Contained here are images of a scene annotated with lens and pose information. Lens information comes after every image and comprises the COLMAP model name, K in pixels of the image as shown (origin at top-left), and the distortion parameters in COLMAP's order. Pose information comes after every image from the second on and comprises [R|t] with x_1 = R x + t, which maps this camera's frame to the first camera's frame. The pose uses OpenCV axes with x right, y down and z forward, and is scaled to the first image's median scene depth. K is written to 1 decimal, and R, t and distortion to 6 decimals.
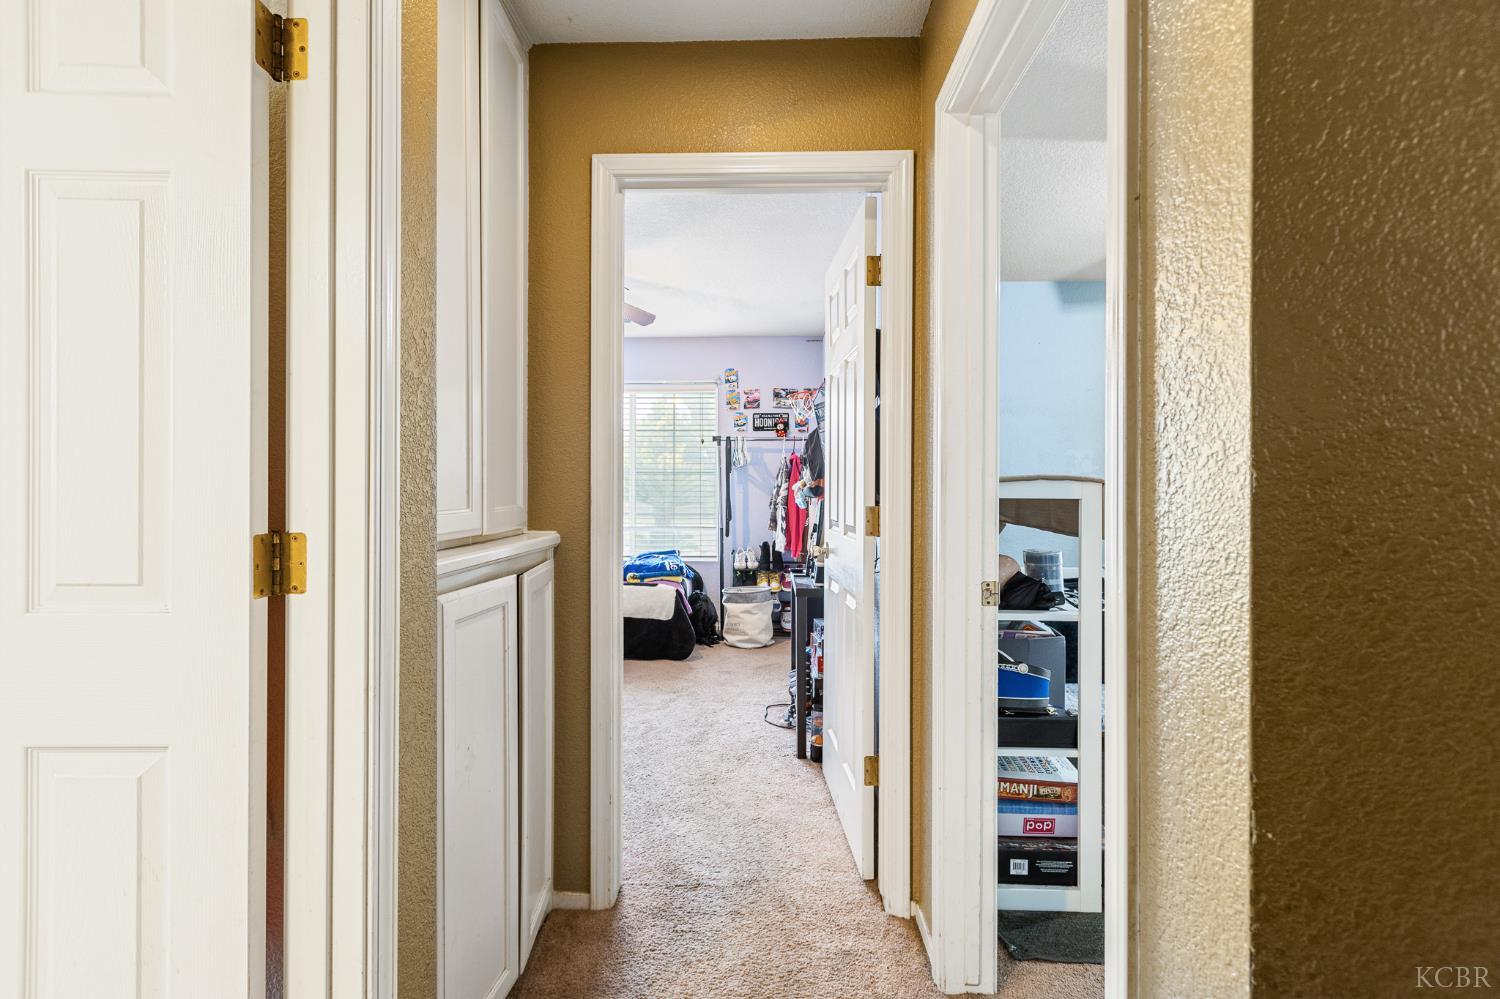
lens RADIAL K [[681.1, 0, 749.3], [0, 681.1, 492.1], [0, 0, 1]] dist [0.009069, -0.001980]
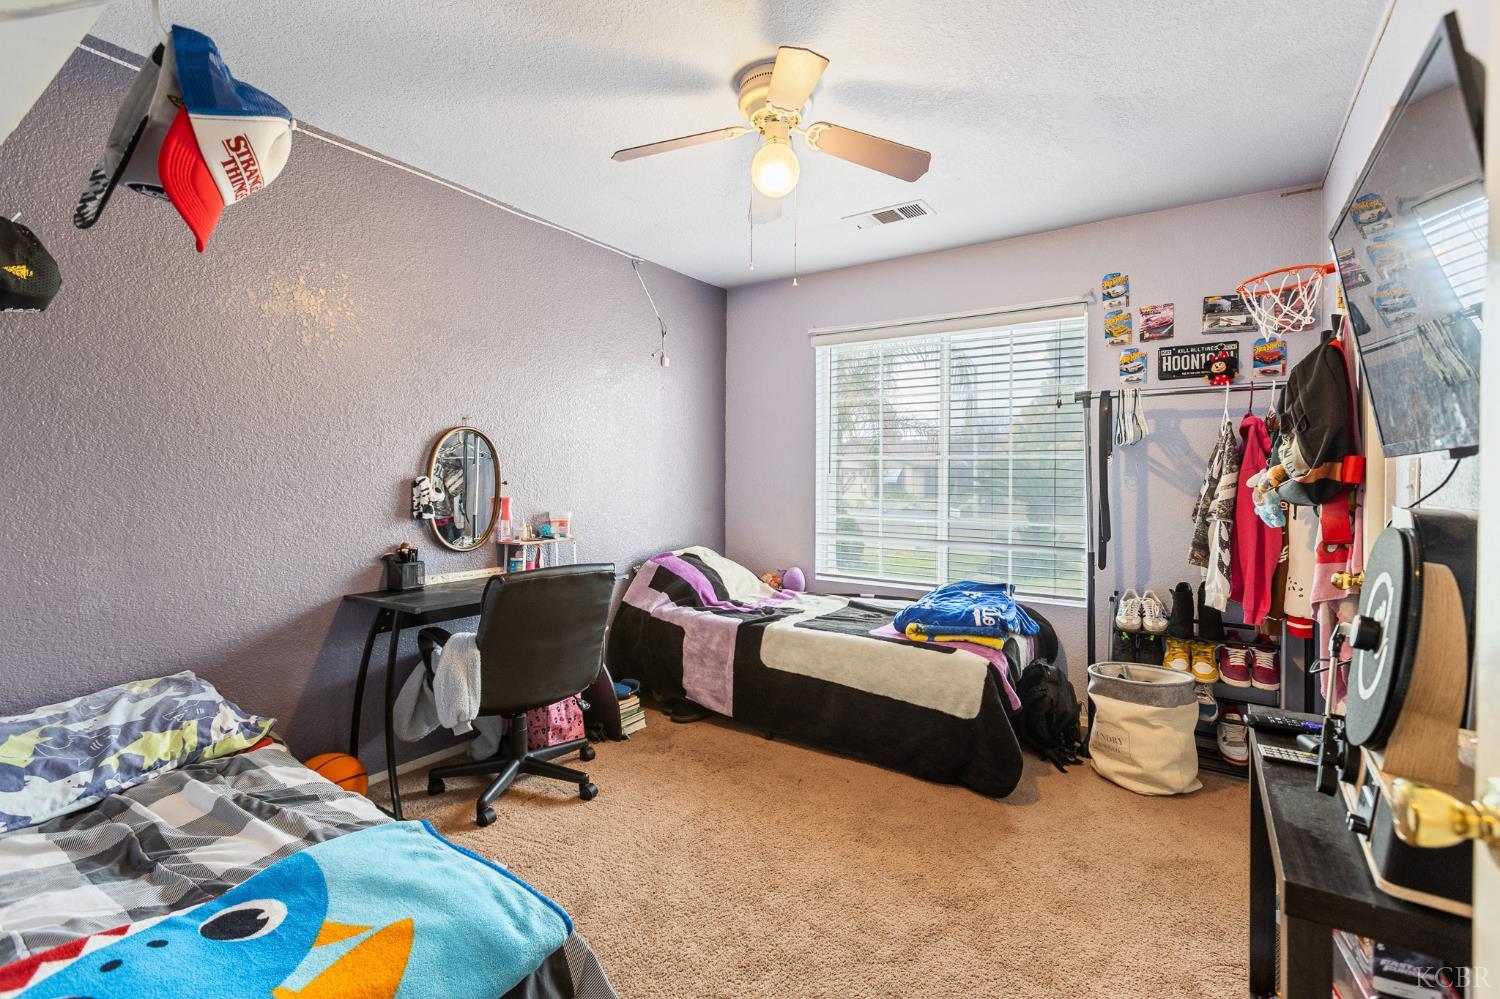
lens RADIAL K [[681.1, 0, 749.0], [0, 681.1, 480.2], [0, 0, 1]] dist [0.009069, -0.001980]
pose [[0.849129, 0.006487, -0.528145, 0.017775], [-0.009914, 0.999944, -0.003658, -0.002950], [0.528092, 0.008342, 0.849146, 0.374617]]
